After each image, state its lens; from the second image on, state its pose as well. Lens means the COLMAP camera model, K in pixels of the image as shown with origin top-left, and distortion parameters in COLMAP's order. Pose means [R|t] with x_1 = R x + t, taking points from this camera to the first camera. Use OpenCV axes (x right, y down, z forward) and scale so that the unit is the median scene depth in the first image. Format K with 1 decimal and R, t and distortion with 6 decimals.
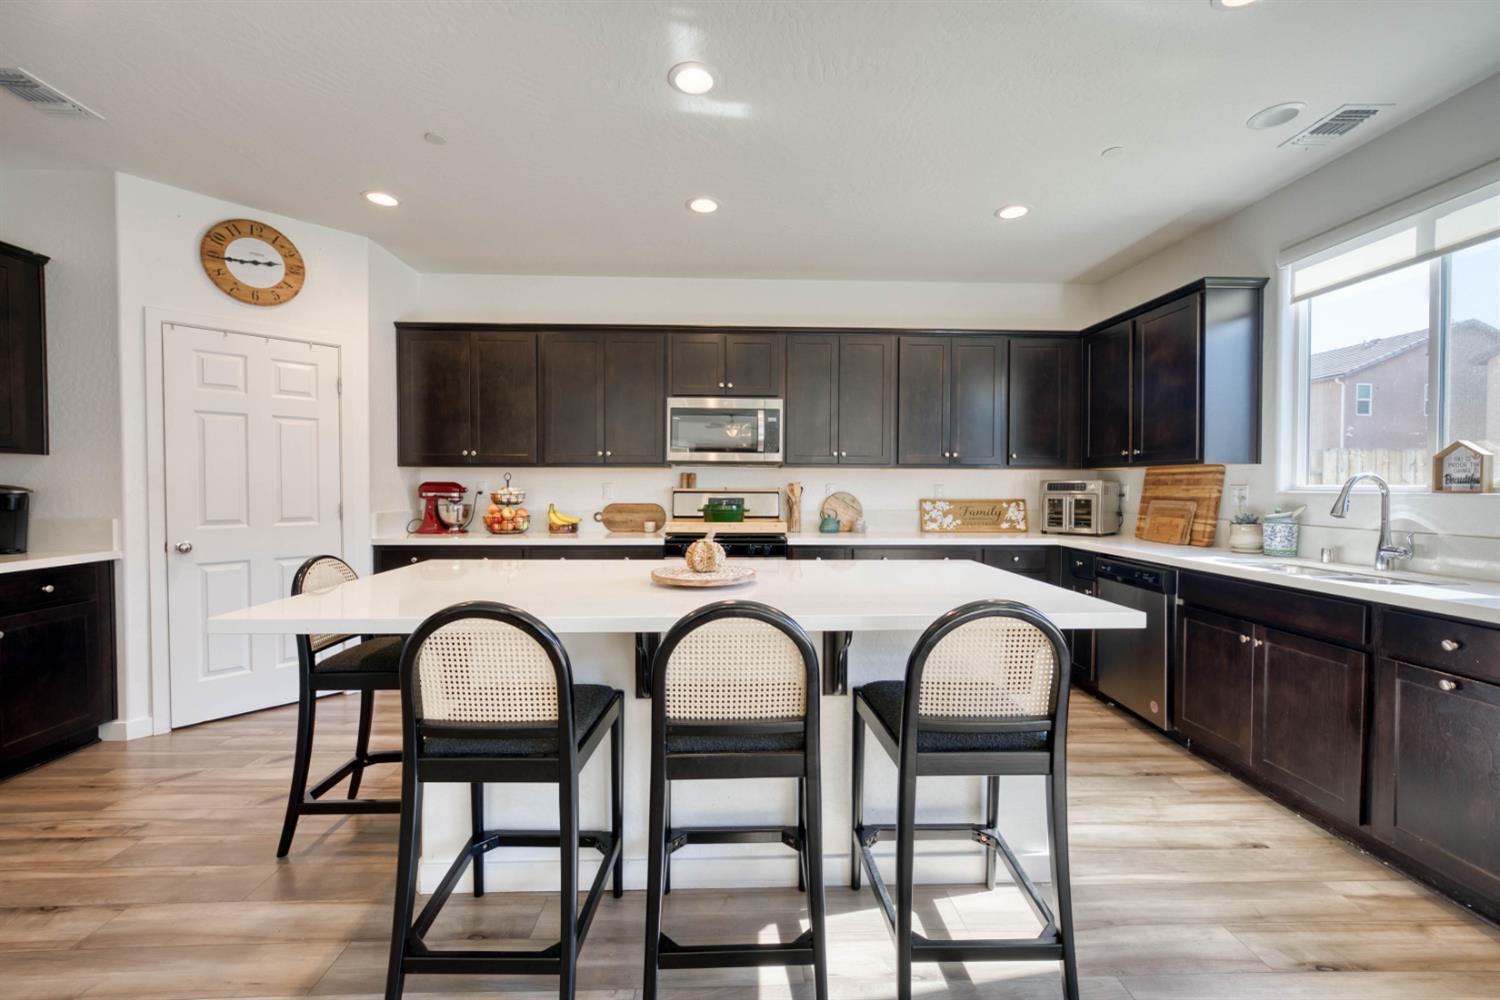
lens RADIAL K [[617.4, 0, 750.6], [0, 617.4, 495.2], [0, 0, 1]] dist [0.001039, 0.000125]
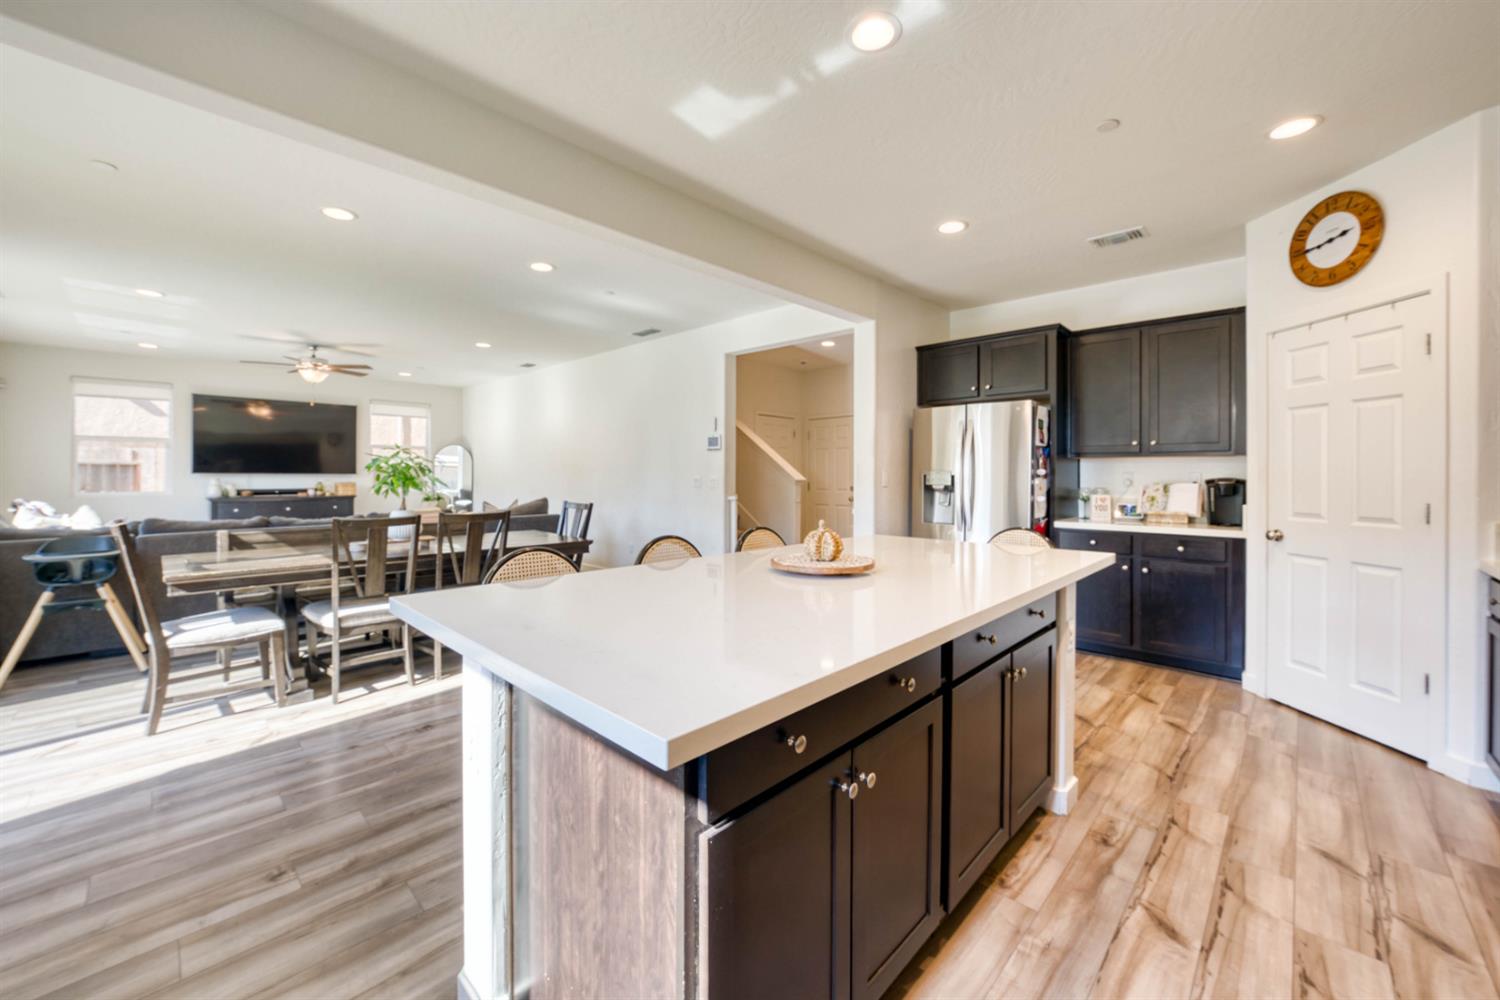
lens RADIAL K [[591.1, 0, 759.4], [0, 591.1, 471.2], [0, 0, 1]] dist [-0.000203, -0.000005]
pose [[-0.706717, -0.009957, -0.707427, 0.452517], [-0.020289, 0.999775, 0.006197, -0.015816], [0.707206, 0.018732, -0.706760, 1.064548]]
